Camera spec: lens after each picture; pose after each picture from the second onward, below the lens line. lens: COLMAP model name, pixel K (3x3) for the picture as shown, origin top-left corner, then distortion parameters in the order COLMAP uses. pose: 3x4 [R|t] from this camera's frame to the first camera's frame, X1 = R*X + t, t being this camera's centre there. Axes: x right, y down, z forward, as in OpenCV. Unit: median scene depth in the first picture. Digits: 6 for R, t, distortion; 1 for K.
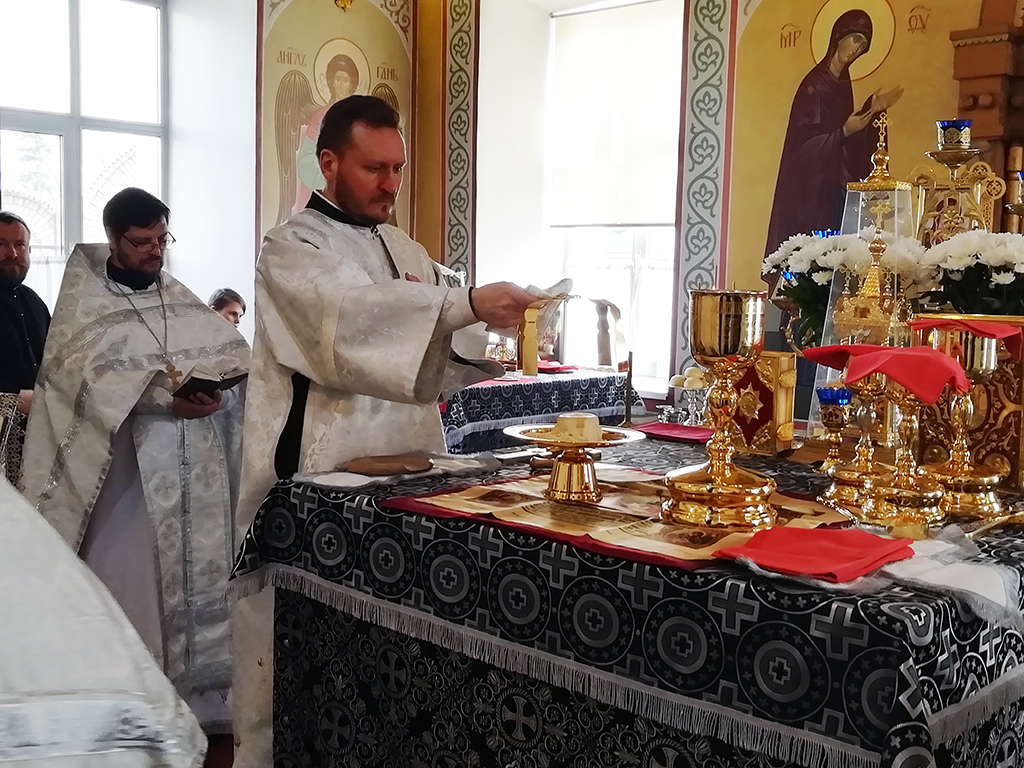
lens RADIAL K [[1227.3, 0, 543.9], [0, 1227.3, 376.3], [0, 0, 1]] dist [0.086223, -0.125745]
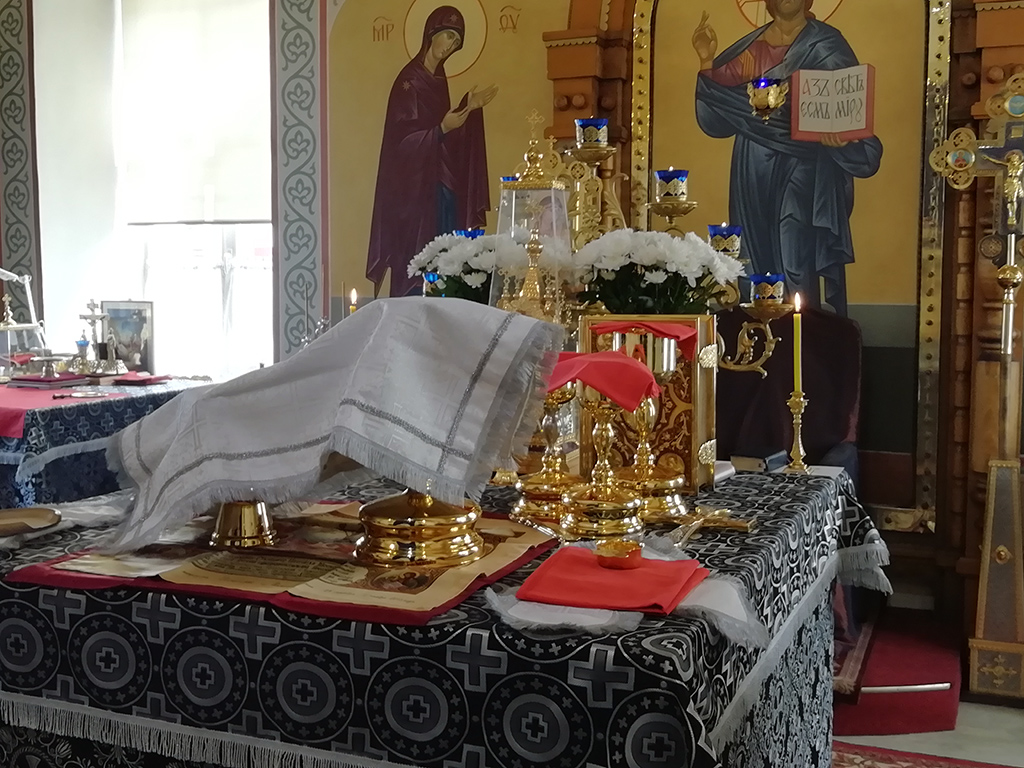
lens RADIAL K [[1227.3, 0, 543.9], [0, 1227.3, 376.3], [0, 0, 1]] dist [0.086223, -0.125745]
pose [[0.941983, -0.052707, 0.331497, -0.065143], [0.051400, 0.998597, 0.012715, -0.020420], [-0.331702, 0.005062, 0.943371, 0.112534]]
